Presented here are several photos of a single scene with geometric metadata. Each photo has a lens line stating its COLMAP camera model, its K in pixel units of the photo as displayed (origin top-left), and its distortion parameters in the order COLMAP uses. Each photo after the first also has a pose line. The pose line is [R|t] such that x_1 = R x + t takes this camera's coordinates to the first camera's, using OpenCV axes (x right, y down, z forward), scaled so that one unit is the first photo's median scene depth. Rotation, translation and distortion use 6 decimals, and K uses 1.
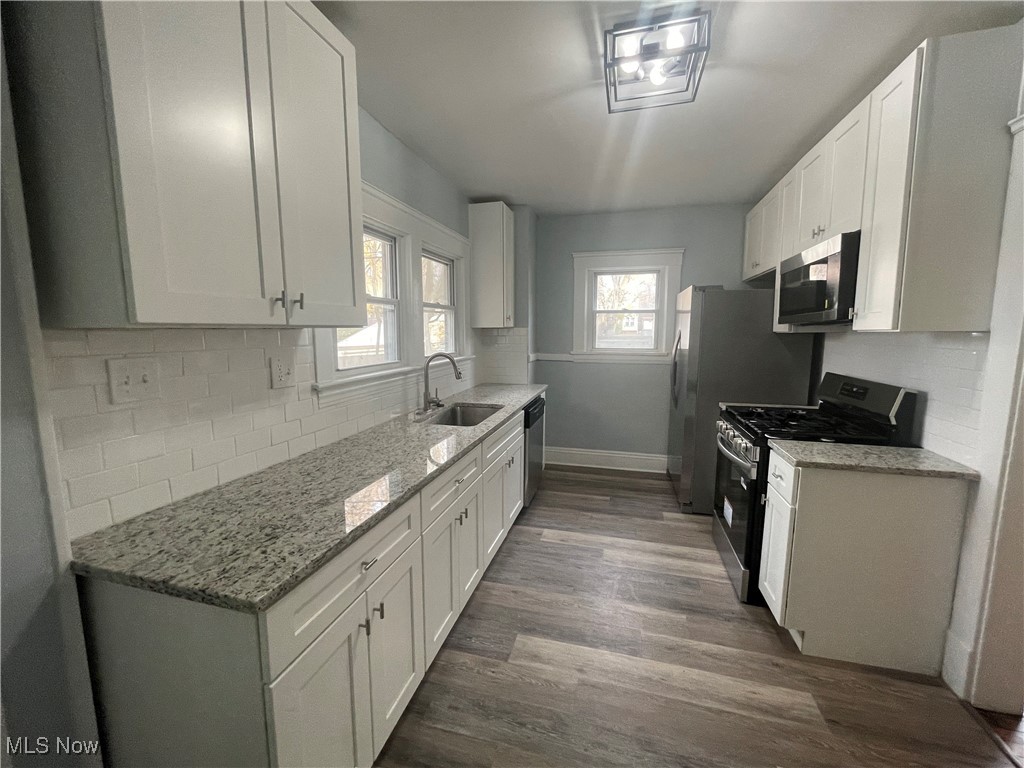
lens RADIAL K [[411.6, 0, 512.3], [0, 411.6, 381.3], [0, 0, 1]] dist [-0.000628, -0.000885]
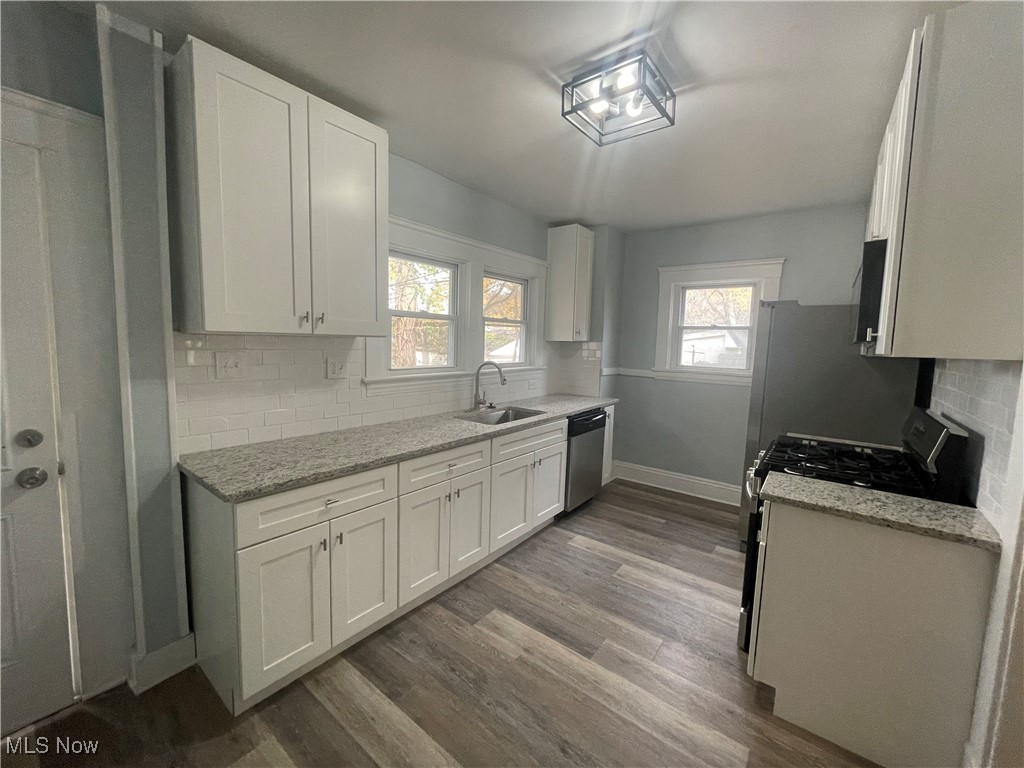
lens RADIAL K [[411.6, 0, 512.1], [0, 411.6, 381.9], [0, 0, 1]] dist [-0.000628, -0.000885]
pose [[0.923829, 0.064142, -0.377393, 0.338755], [-0.075405, 0.997038, -0.015127, 0.001462], [0.375305, 0.042432, 0.925929, -0.047832]]
